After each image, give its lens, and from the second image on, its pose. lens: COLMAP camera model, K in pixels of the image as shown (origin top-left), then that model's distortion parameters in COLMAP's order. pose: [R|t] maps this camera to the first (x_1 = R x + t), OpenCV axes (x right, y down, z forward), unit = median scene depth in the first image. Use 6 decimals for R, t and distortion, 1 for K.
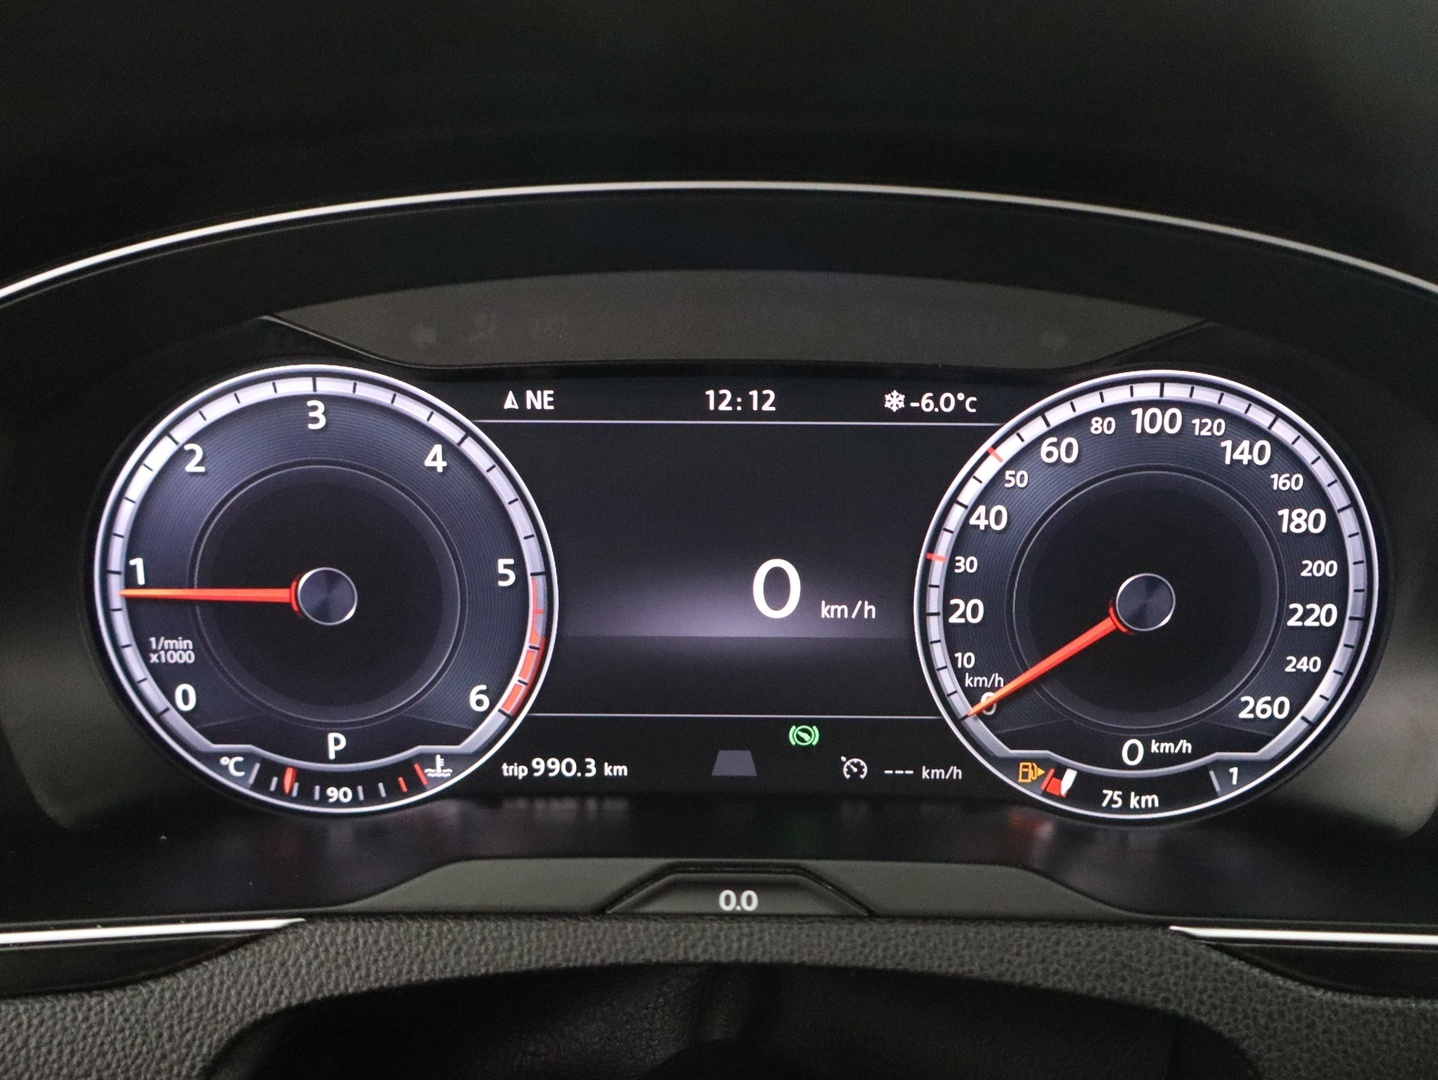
lens RADIAL K [[1360.8, 0, 719.0], [0, 1360.8, 540.0], [0, 0, 1]] dist [-0.010241, 0.005310]
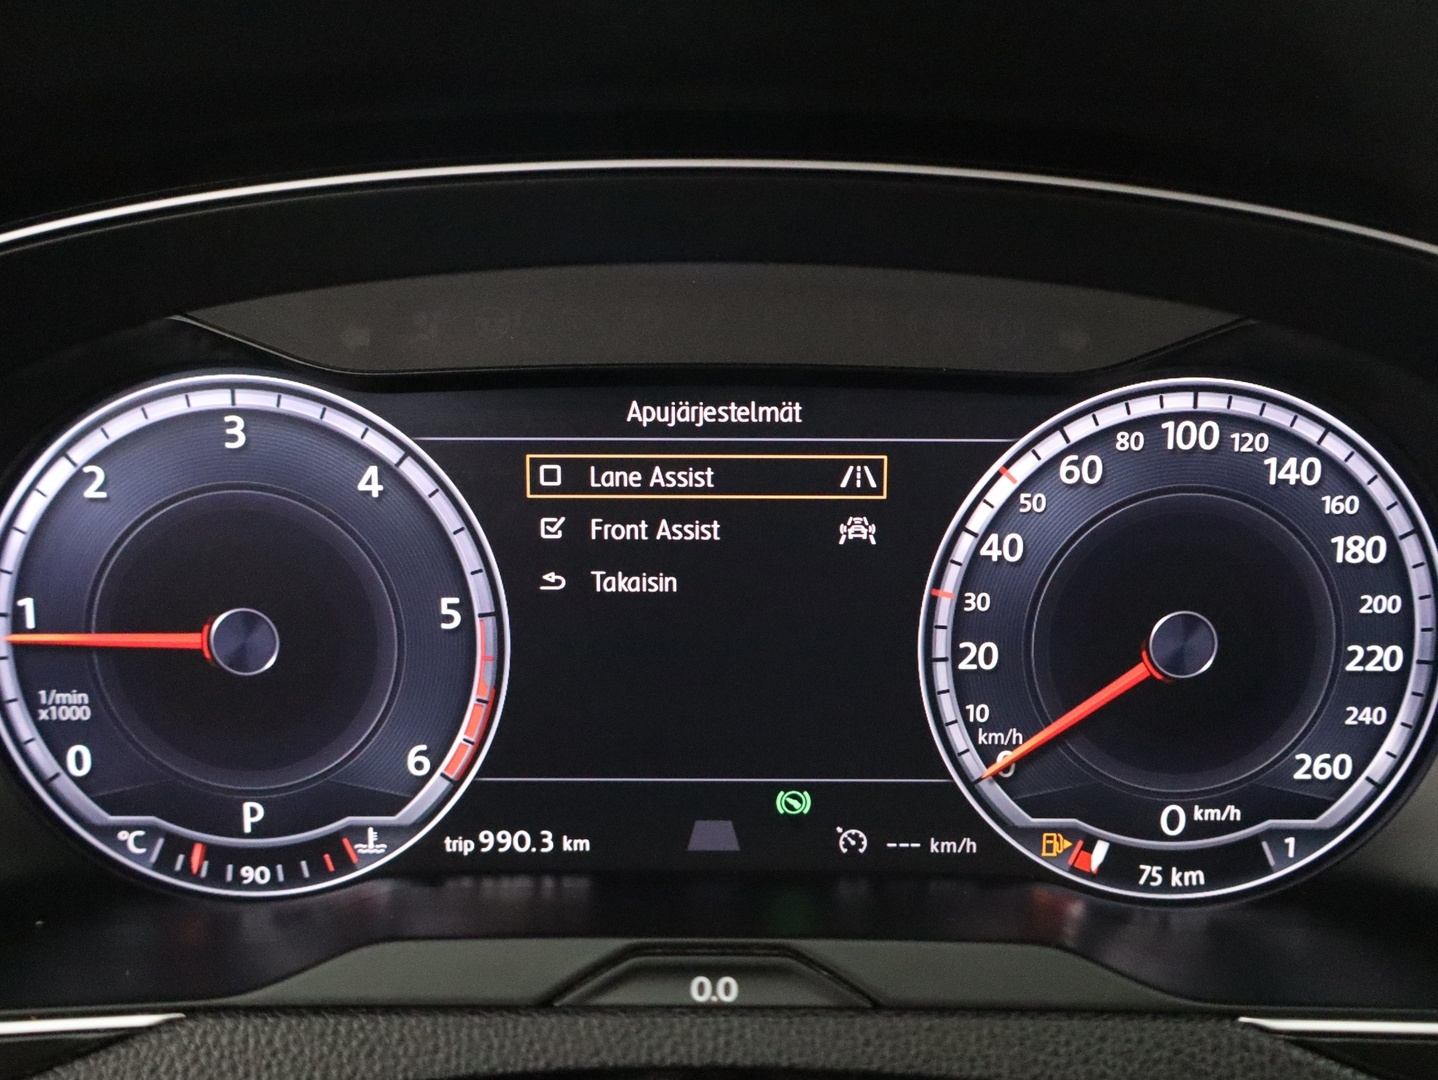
lens RADIAL K [[1360.8, 0, 719.0], [0, 1360.8, 540.0], [0, 0, 1]] dist [-0.010241, 0.005310]
pose [[0.999978, -0.003606, 0.005621, 0.011206], [0.004066, 0.996460, -0.083970, 0.051915], [-0.005299, 0.083991, 0.996452, 0.128652]]
